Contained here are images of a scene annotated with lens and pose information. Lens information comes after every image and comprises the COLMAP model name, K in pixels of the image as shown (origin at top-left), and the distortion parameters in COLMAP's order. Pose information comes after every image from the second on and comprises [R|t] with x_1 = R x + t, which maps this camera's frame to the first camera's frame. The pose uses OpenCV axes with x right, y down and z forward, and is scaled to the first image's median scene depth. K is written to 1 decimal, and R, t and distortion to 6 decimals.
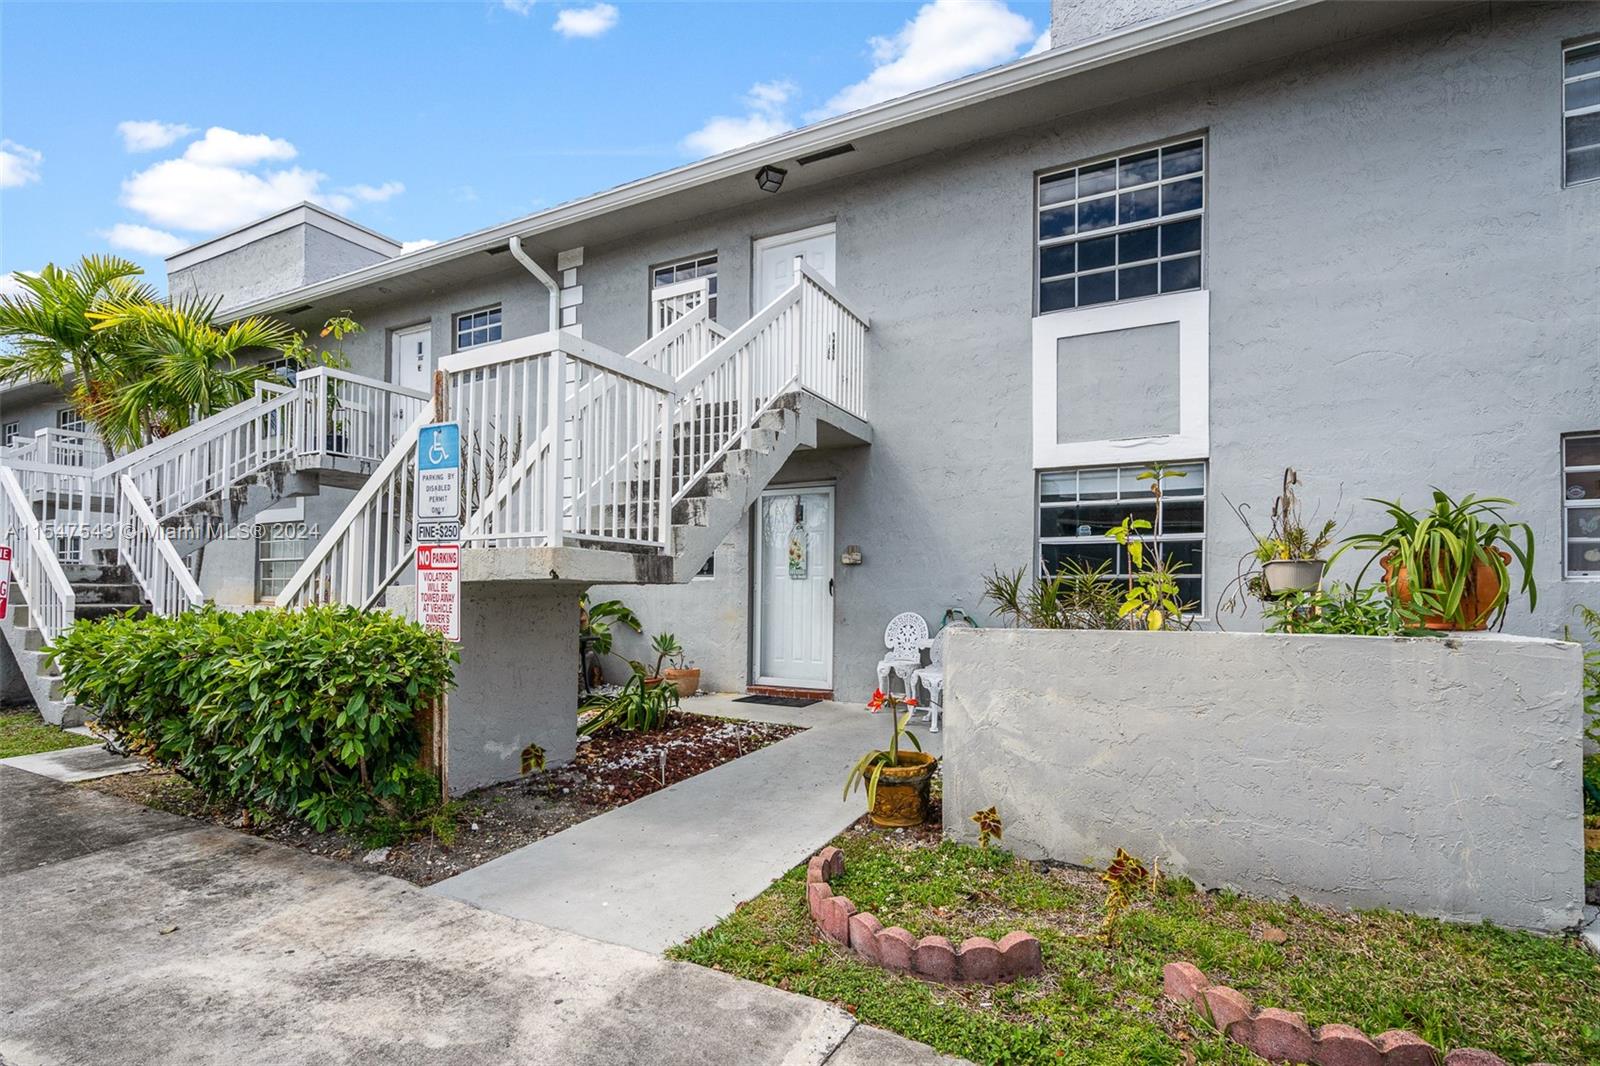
lens RADIAL K [[728.8, 0, 800.0], [0, 728.8, 533.0], [0, 0, 1]] dist [0.000234, 0.000450]
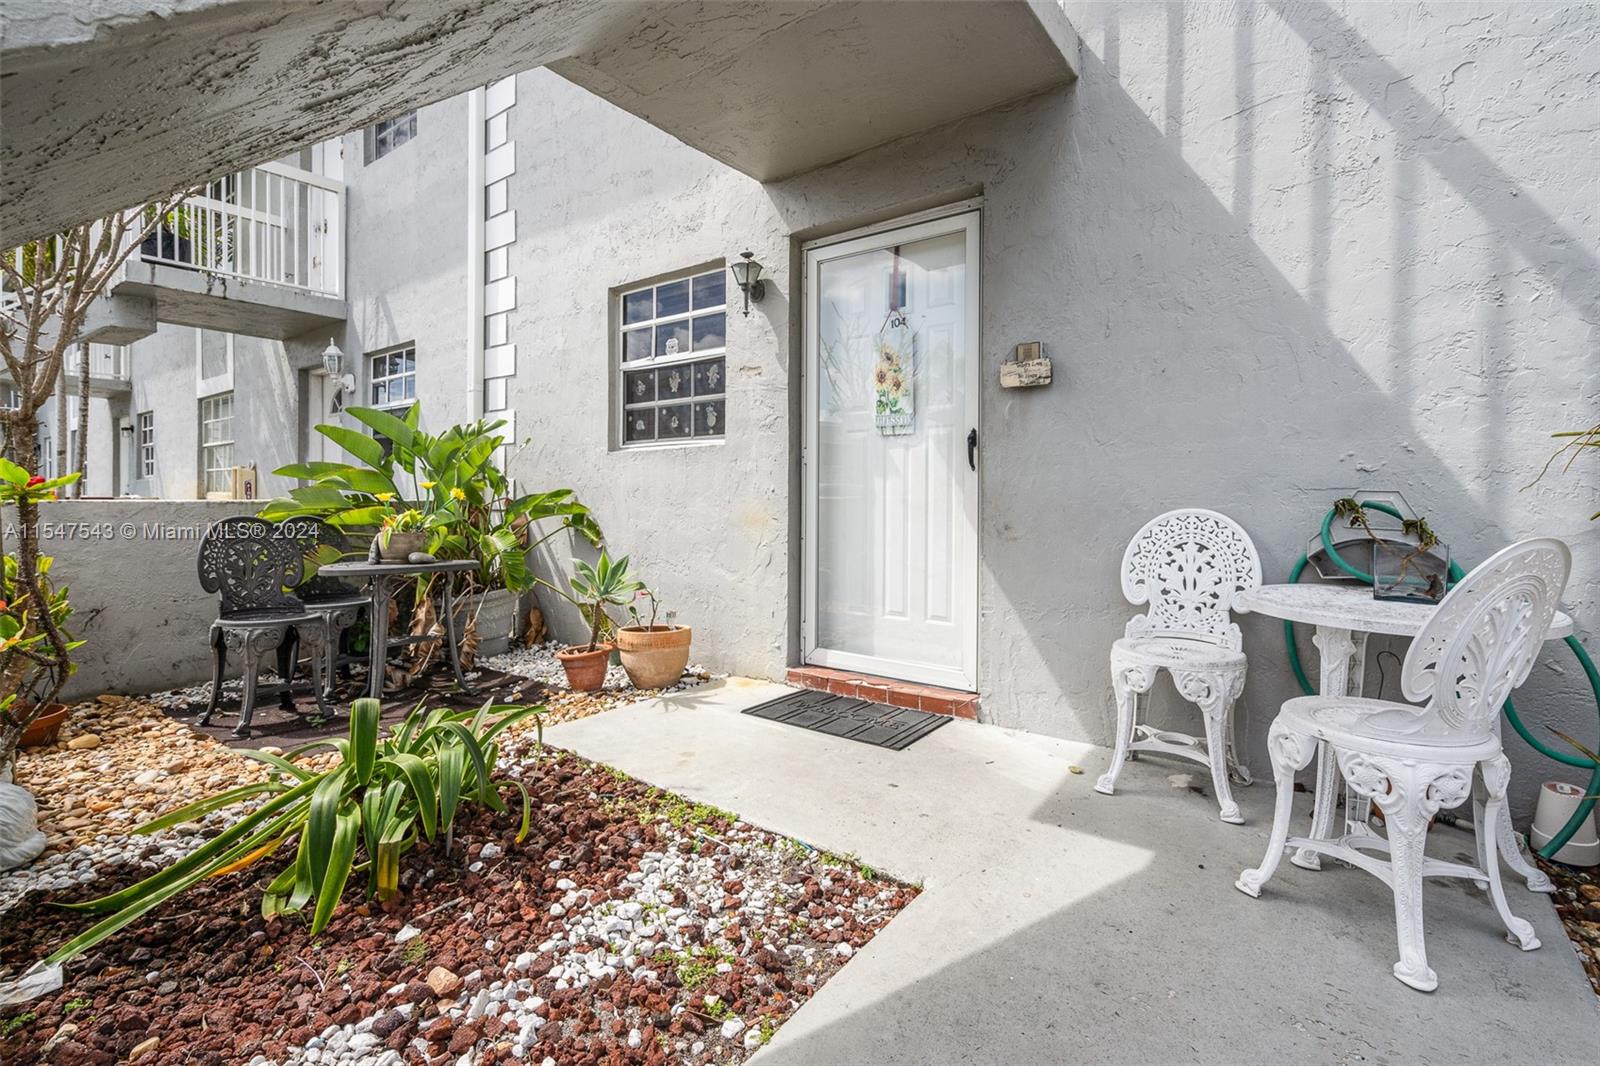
lens RADIAL K [[740.9, 0, 800.6], [0, 740.9, 496.7], [0, 0, 1]] dist [0.000542, 0.000290]
pose [[0.986124, -0.007166, -0.165853, 0.016362], [0.021891, 0.995957, 0.087128, 0.063835], [0.164558, -0.089549, 0.982294, 0.577895]]
